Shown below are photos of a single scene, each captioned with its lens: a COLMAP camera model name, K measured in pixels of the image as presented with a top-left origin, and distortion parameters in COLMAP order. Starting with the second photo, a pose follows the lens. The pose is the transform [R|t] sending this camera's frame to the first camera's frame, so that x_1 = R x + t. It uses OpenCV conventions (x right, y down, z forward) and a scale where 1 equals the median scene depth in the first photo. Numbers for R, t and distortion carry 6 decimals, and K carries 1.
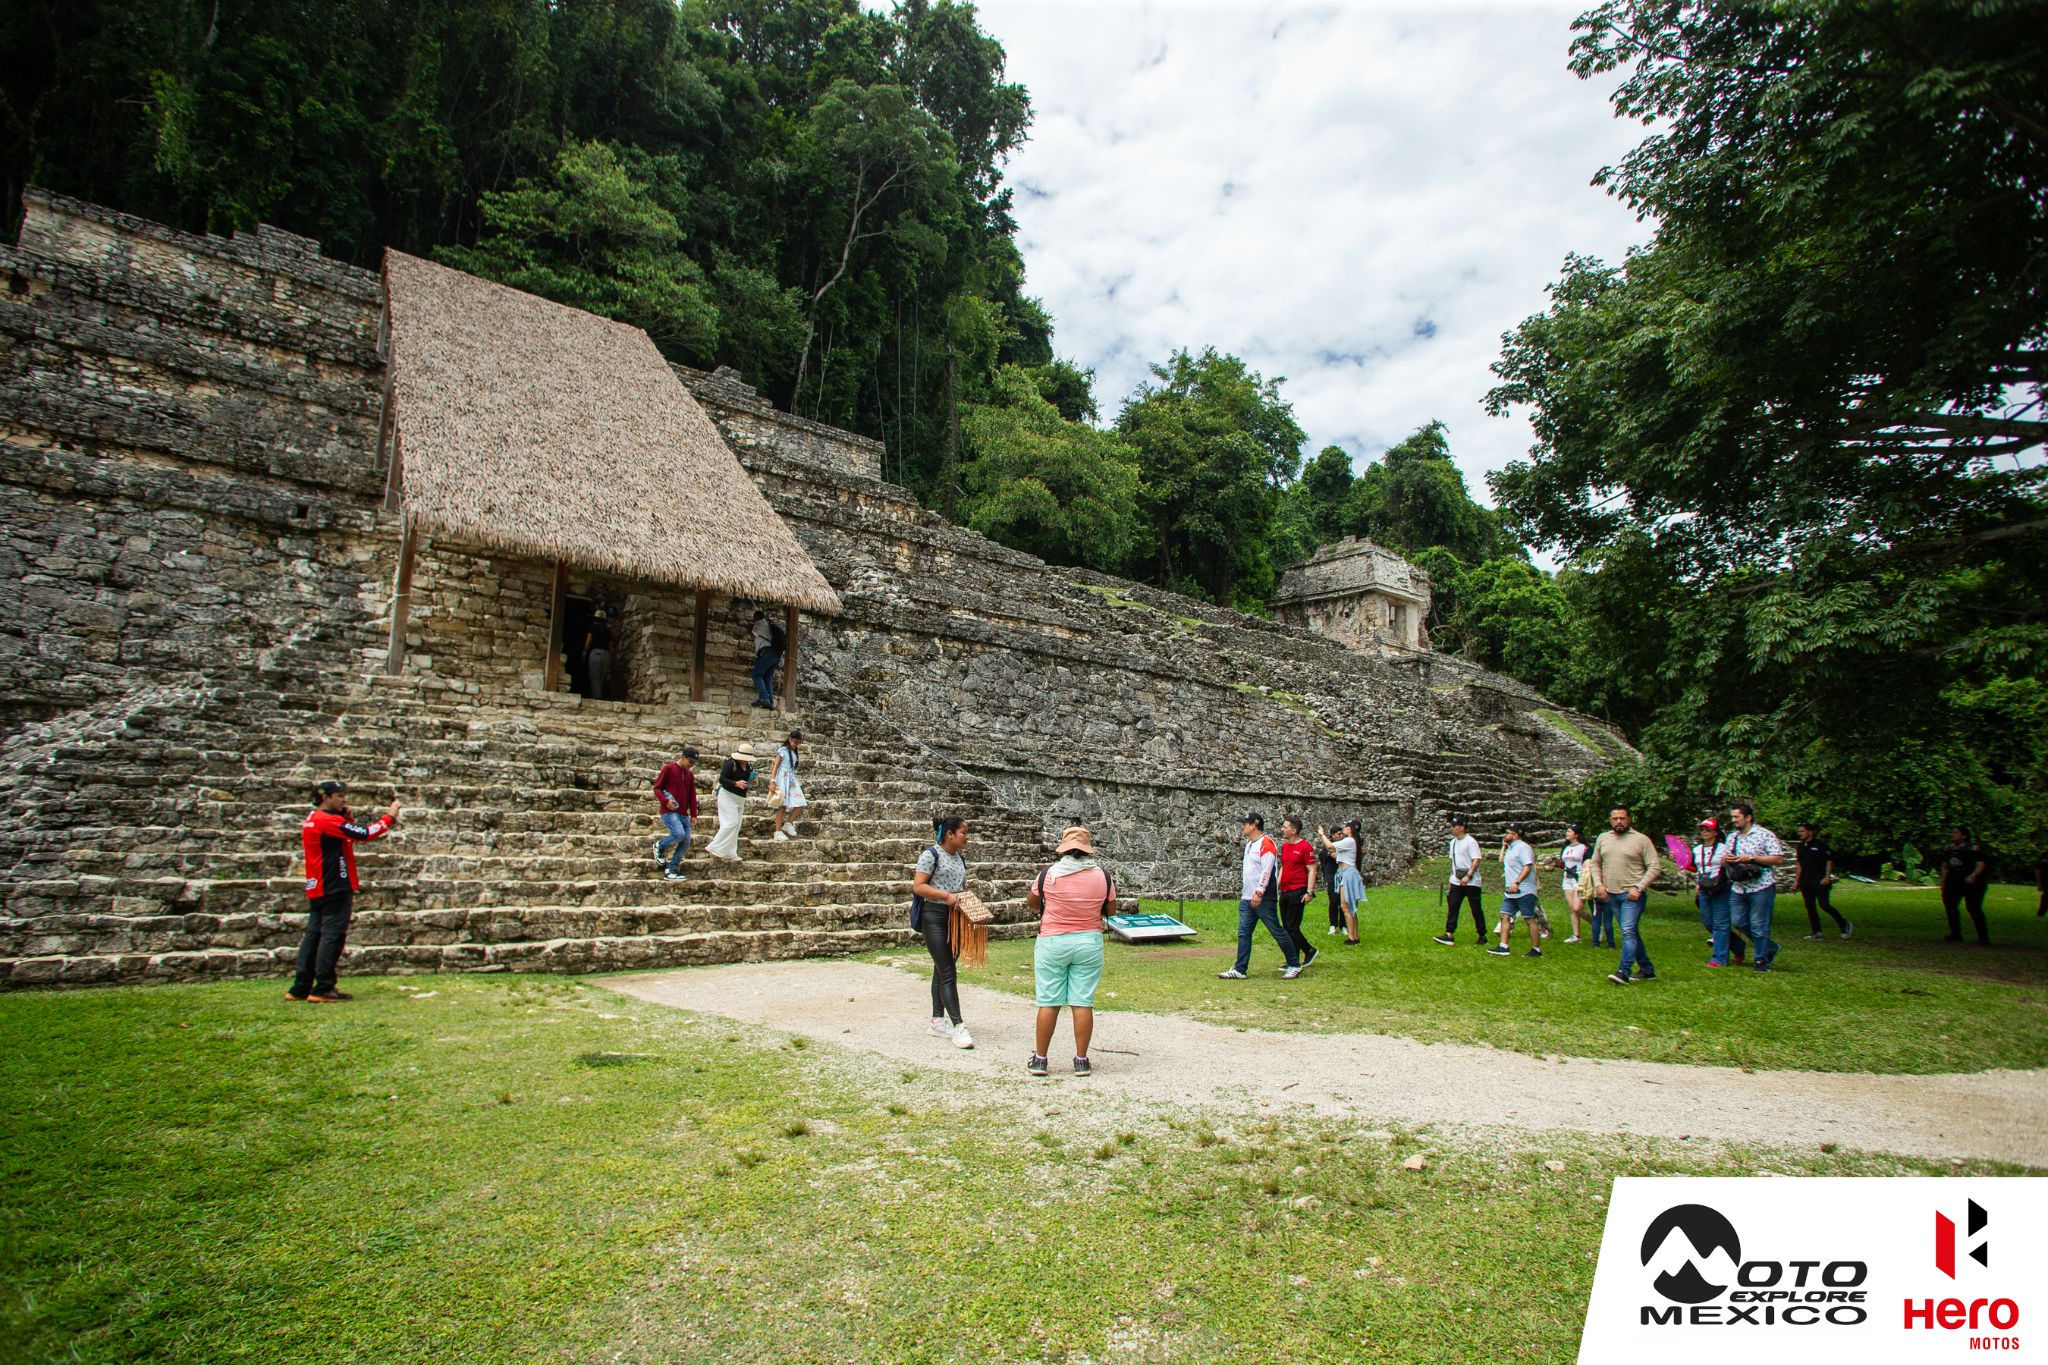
lens RADIAL K [[997.2, 0, 1015.7], [0, 997.2, 684.2], [0, 0, 1]] dist [-0.082983, 0.044075]
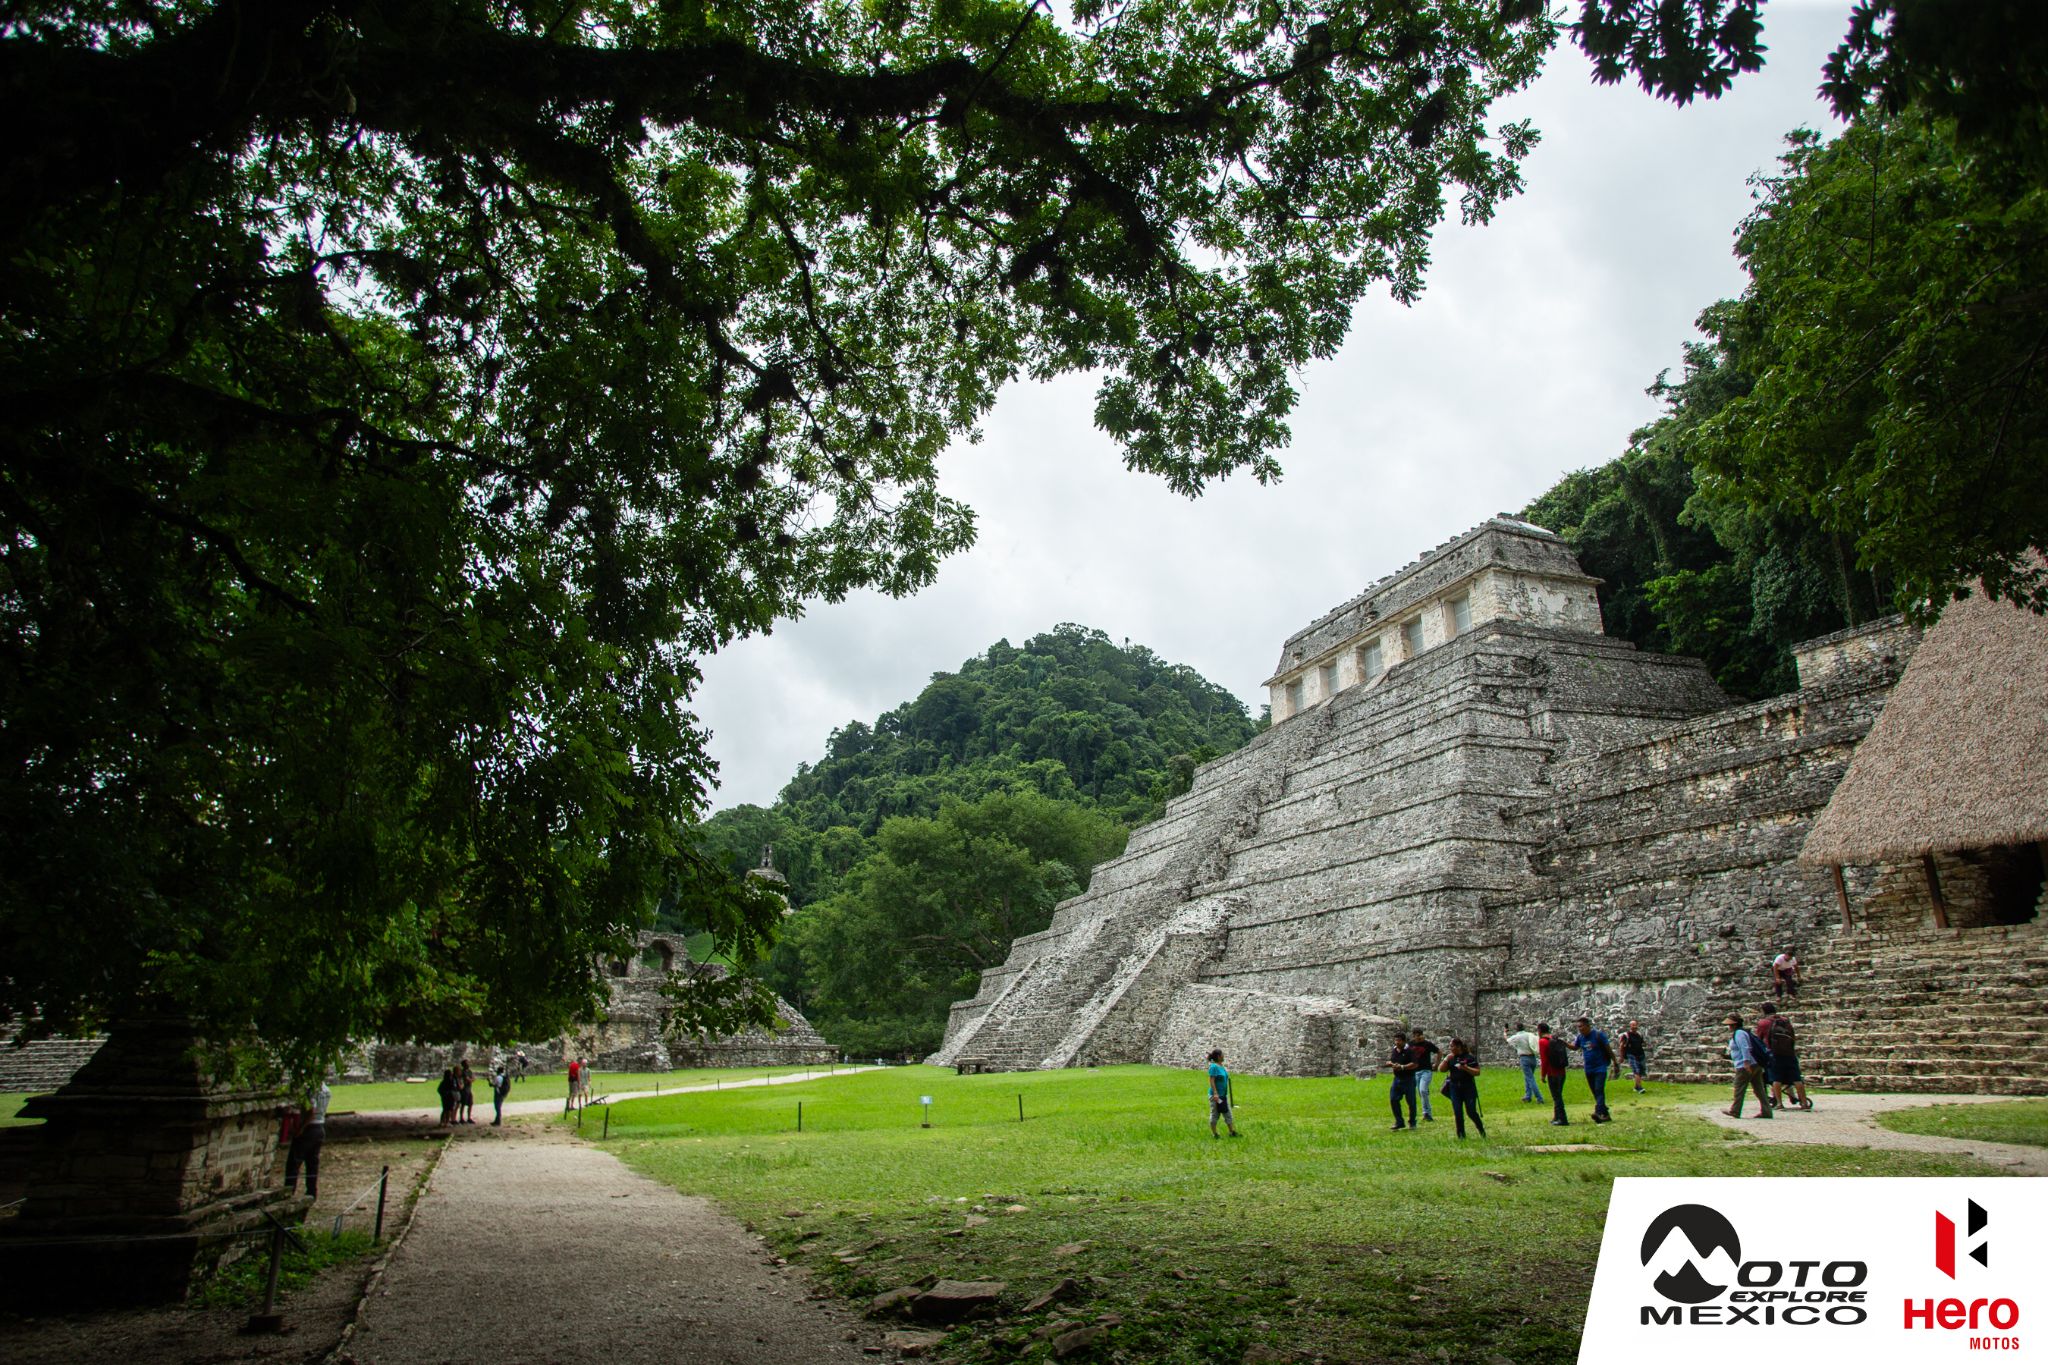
lens RADIAL K [[1246.5, 0, 1017.3], [0, 1246.5, 684.4], [0, 0, 1]] dist [-0.082731, 0.074524]
pose [[-0.188459, -0.288210, -0.938839, 1.588986], [0.178720, 0.929941, -0.321354, 0.005424], [0.965682, -0.228351, -0.123747, -0.121148]]
